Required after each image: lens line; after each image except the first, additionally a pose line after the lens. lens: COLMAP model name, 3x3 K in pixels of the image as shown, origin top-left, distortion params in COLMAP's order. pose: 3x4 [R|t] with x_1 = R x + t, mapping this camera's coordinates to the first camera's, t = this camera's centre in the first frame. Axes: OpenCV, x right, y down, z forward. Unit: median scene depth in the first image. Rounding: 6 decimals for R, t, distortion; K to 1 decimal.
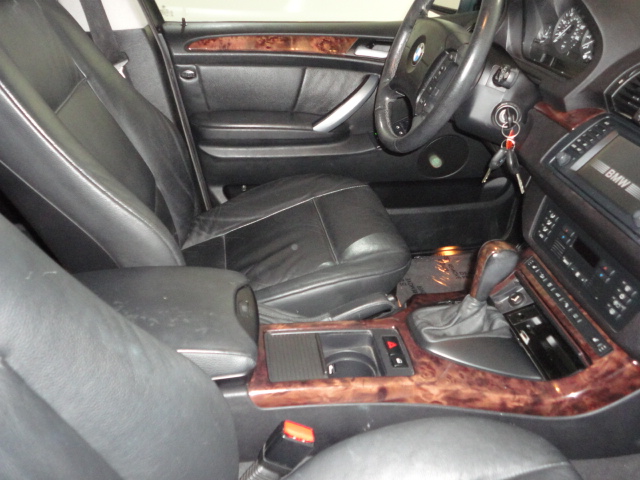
lens RADIAL K [[617.5, 0, 320.0], [0, 617.5, 240.0], [0, 0, 1]] dist [0.055743, 0.000833]
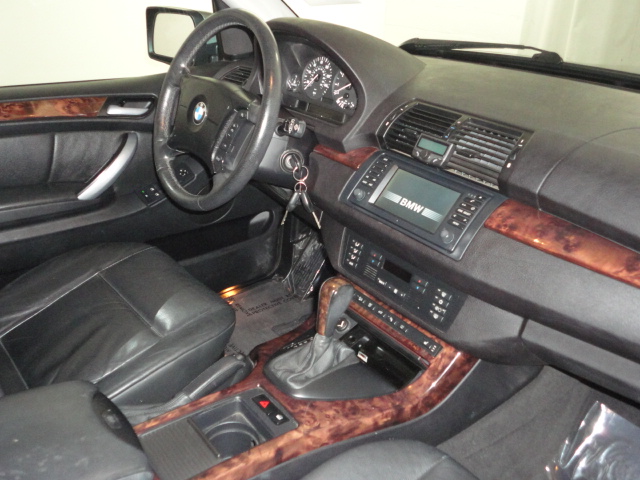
lens RADIAL K [[617.5, 0, 320.0], [0, 617.5, 240.0], [0, 0, 1]] dist [0.055743, 0.000833]
pose [[0.859583, -0.198785, 0.470745, -0.209174], [0.217098, 0.976023, 0.015730, -0.079062], [-0.462585, 0.088676, 0.882129, 0.045195]]
